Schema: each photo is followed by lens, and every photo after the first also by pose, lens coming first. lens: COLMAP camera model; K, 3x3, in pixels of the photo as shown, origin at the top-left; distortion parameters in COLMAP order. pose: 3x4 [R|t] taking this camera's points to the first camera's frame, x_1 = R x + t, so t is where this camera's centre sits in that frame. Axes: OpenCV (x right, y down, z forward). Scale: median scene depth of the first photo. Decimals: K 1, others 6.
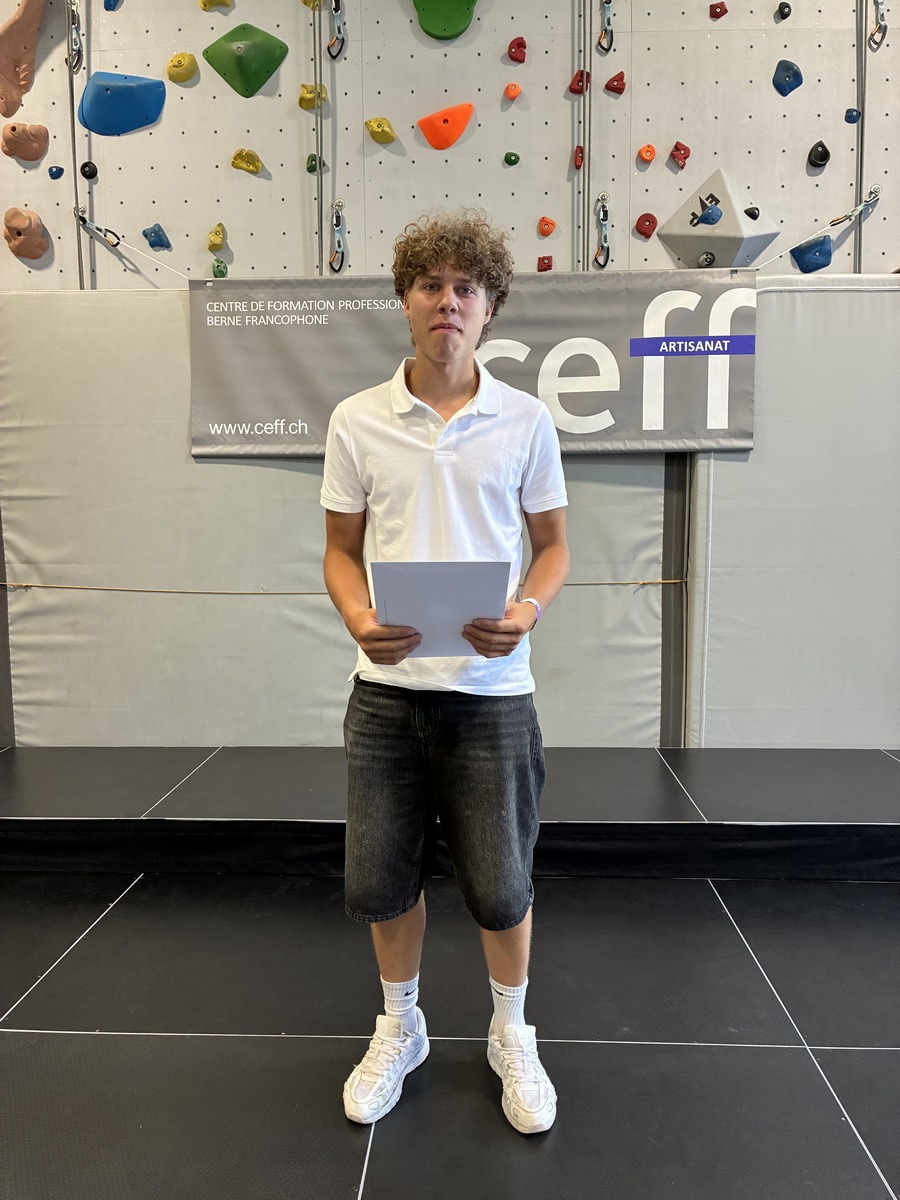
lens RADIAL K [[910.6, 0, 448.2], [0, 910.6, 599.2], [0, 0, 1]] dist [0.040734, -0.052614]
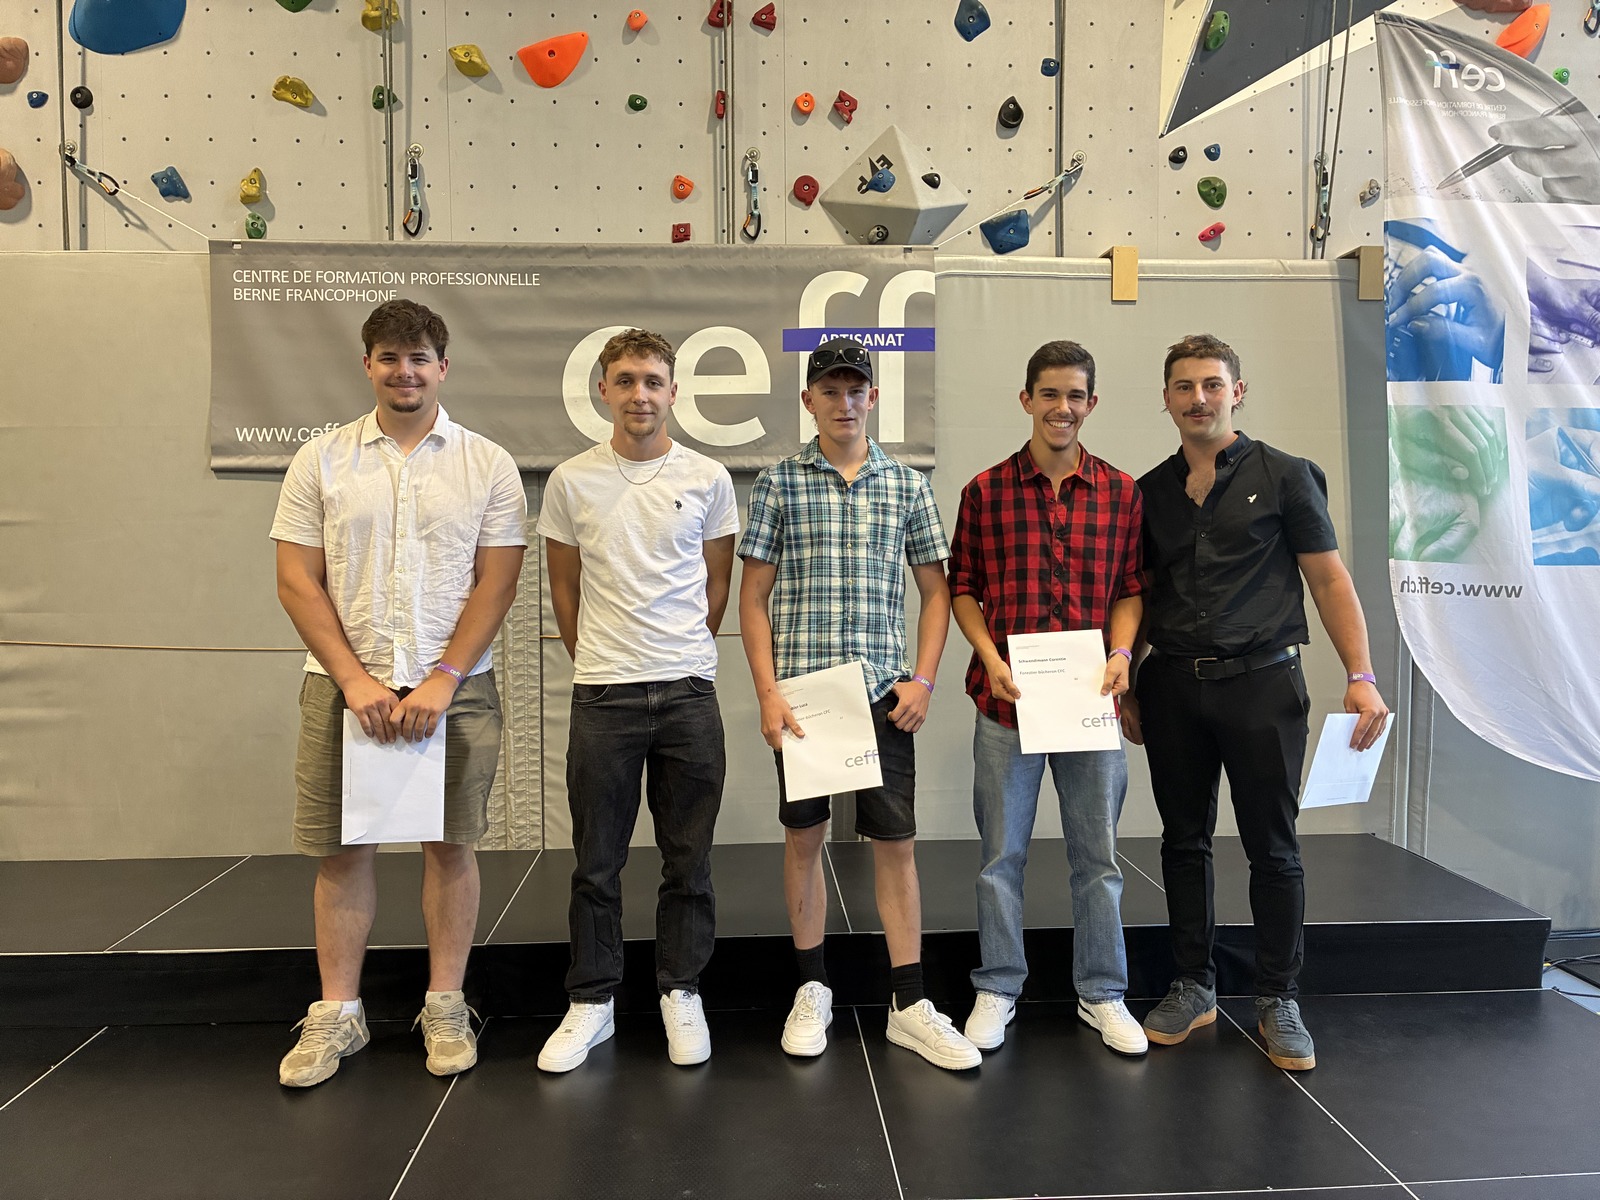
lens RADIAL K [[1212.0, 0, 798.7], [0, 1212.0, 602.7], [0, 0, 1]] dist [0.013284, 0.002099]
pose [[0.994795, -0.003303, 0.101844, 0.100516], [0.007915, 0.998960, -0.044909, 0.002840], [-0.101590, 0.045481, 0.993786, -0.045423]]
